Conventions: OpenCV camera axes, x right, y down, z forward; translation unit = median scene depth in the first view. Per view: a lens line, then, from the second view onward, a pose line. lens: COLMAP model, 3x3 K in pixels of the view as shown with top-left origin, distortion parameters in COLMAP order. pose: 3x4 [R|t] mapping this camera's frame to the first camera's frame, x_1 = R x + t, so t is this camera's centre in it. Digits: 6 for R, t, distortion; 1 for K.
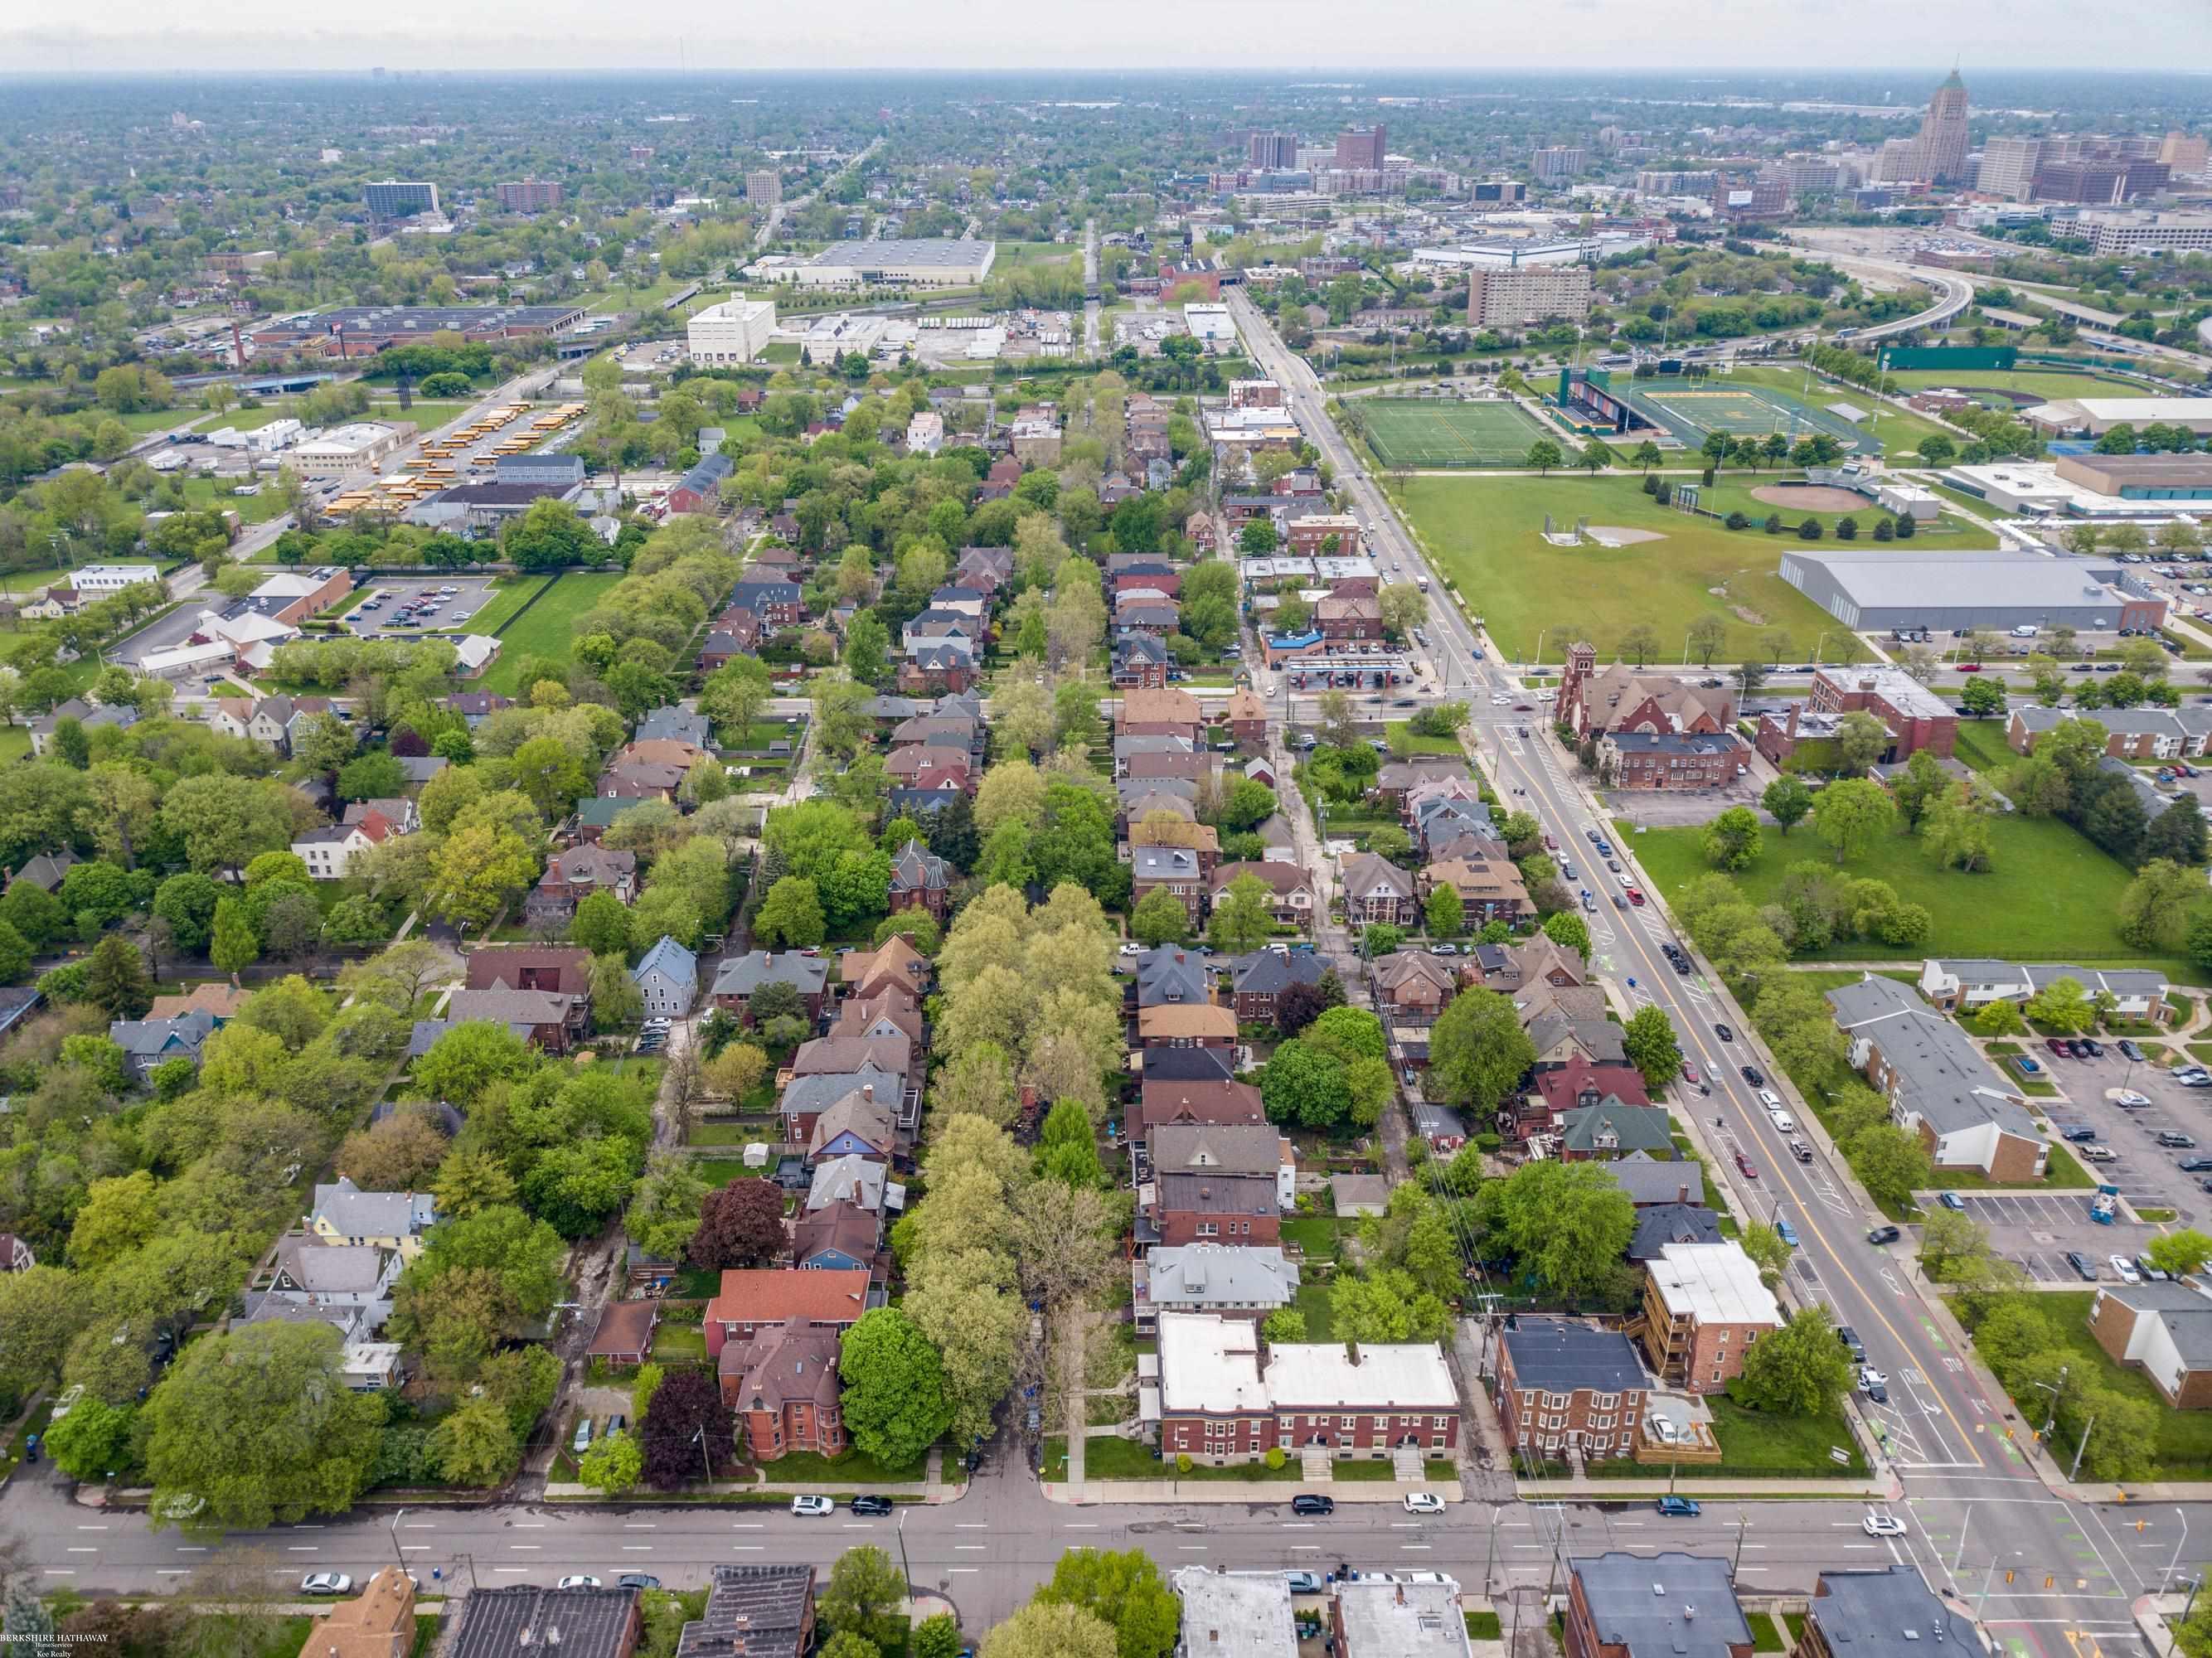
lens RADIAL K [[1711.3, 0, 1098.7], [0, 1711.3, 784.3], [0, 0, 1]] dist [0.014078, -0.010412]
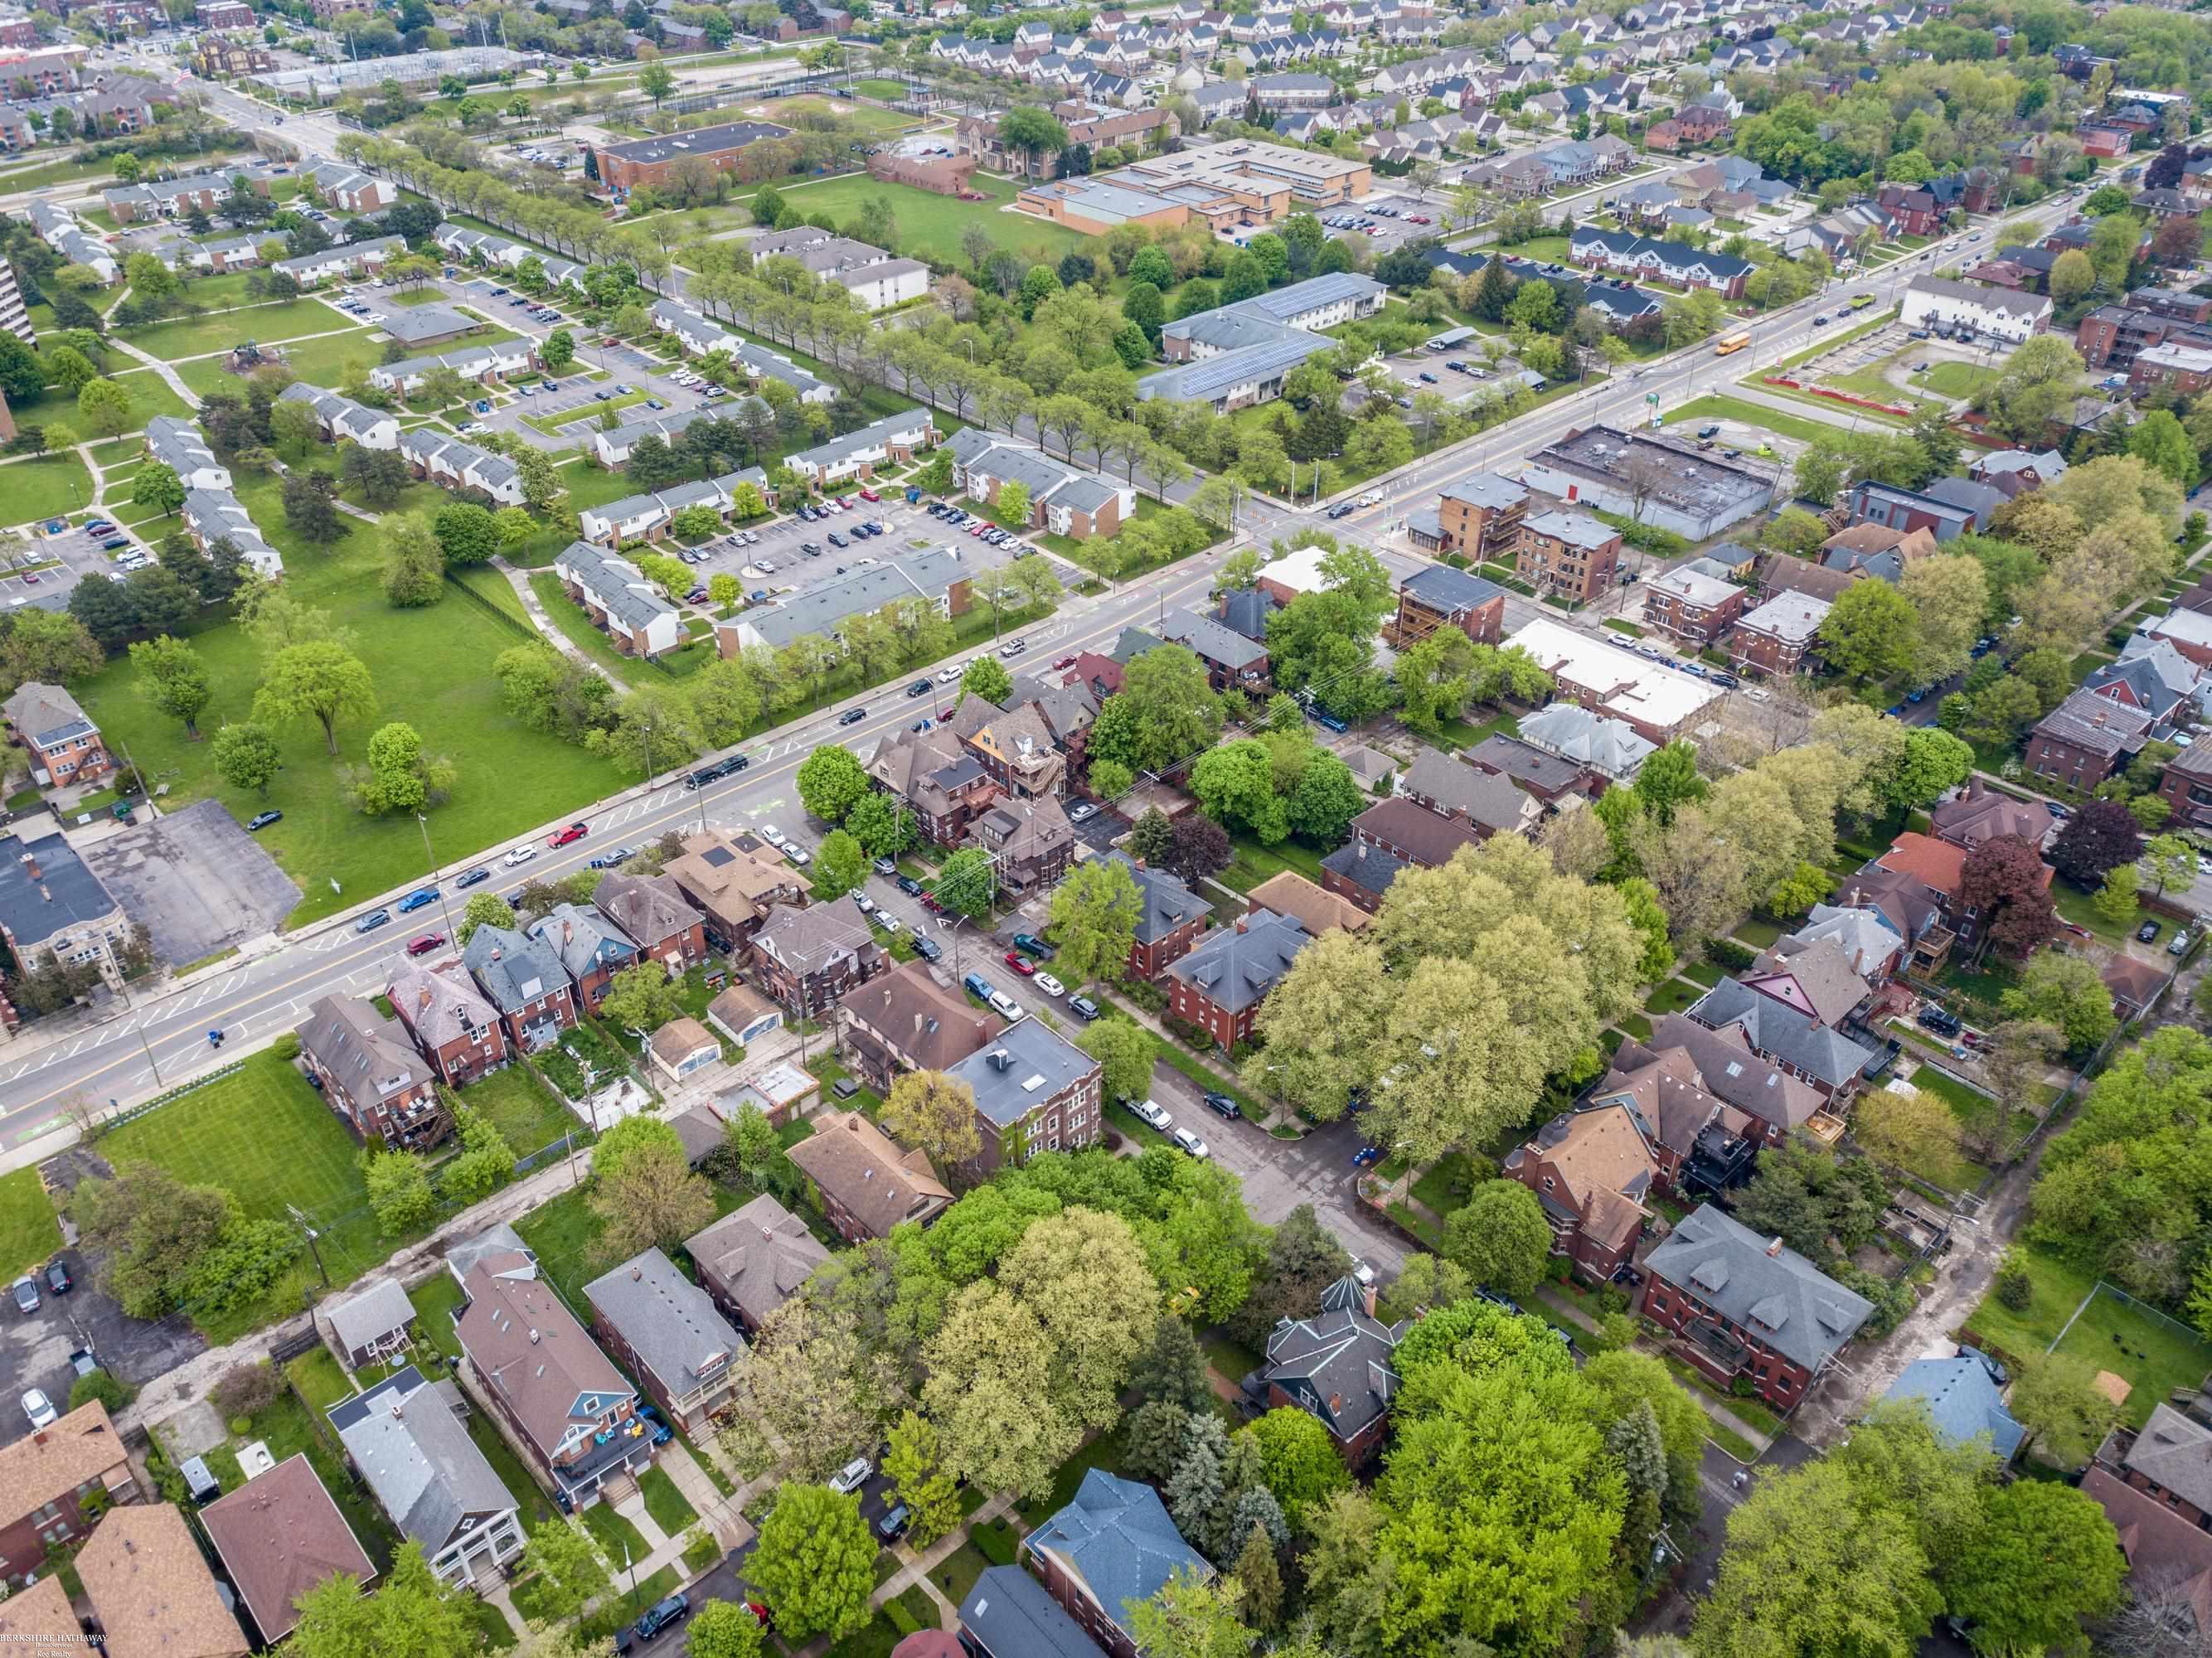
lens RADIAL K [[1682.8, 0, 1098.0], [0, 1682.8, 831.3], [0, 0, 1]] dist [0.012021, -0.016564]
pose [[-0.679401, -0.408306, 0.609672, -0.296835], [0.286591, 0.617226, 0.732733, -0.422064], [-0.675485, 0.672546, -0.302327, 1.112050]]
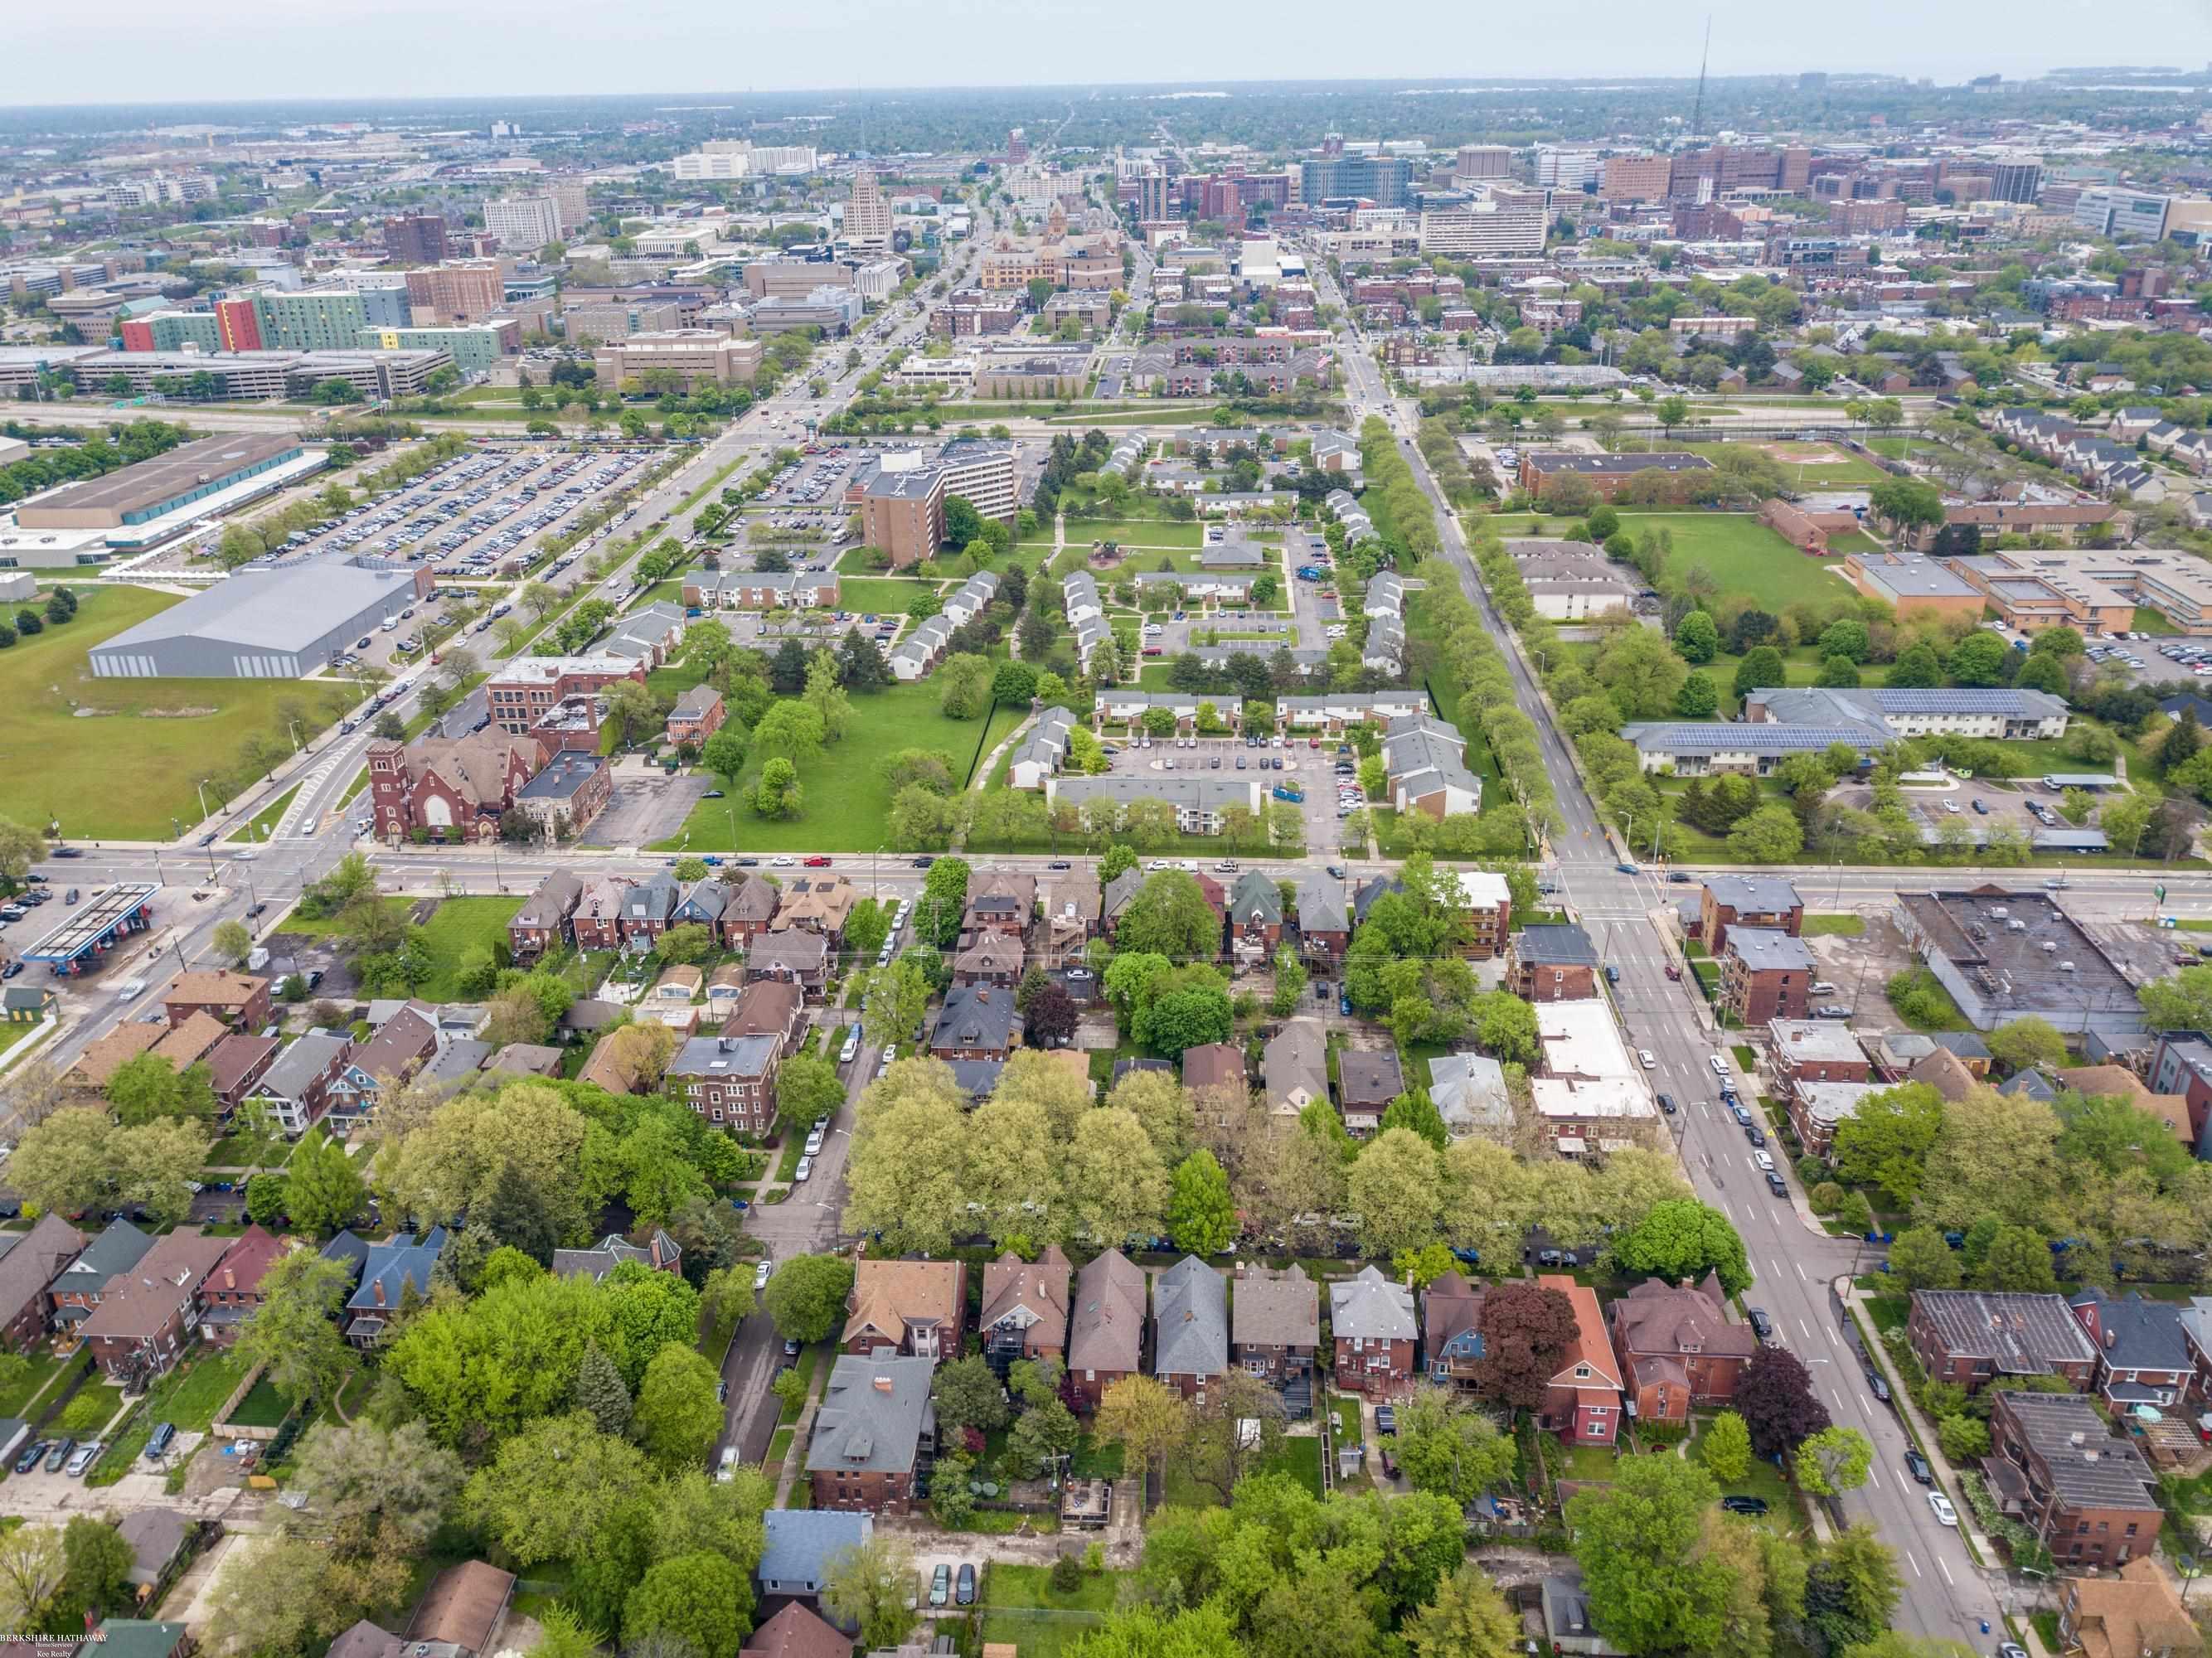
lens RADIAL K [[1684.2, 0, 1106.0], [0, 1684.2, 829.0], [0, 0, 1]] dist [0.015500, -0.009147]
pose [[0.063888, -0.410183, 0.909763, -0.640832], [0.397284, 0.846727, 0.353863, -0.261258], [-0.915469, 0.338827, 0.217054, 0.630457]]
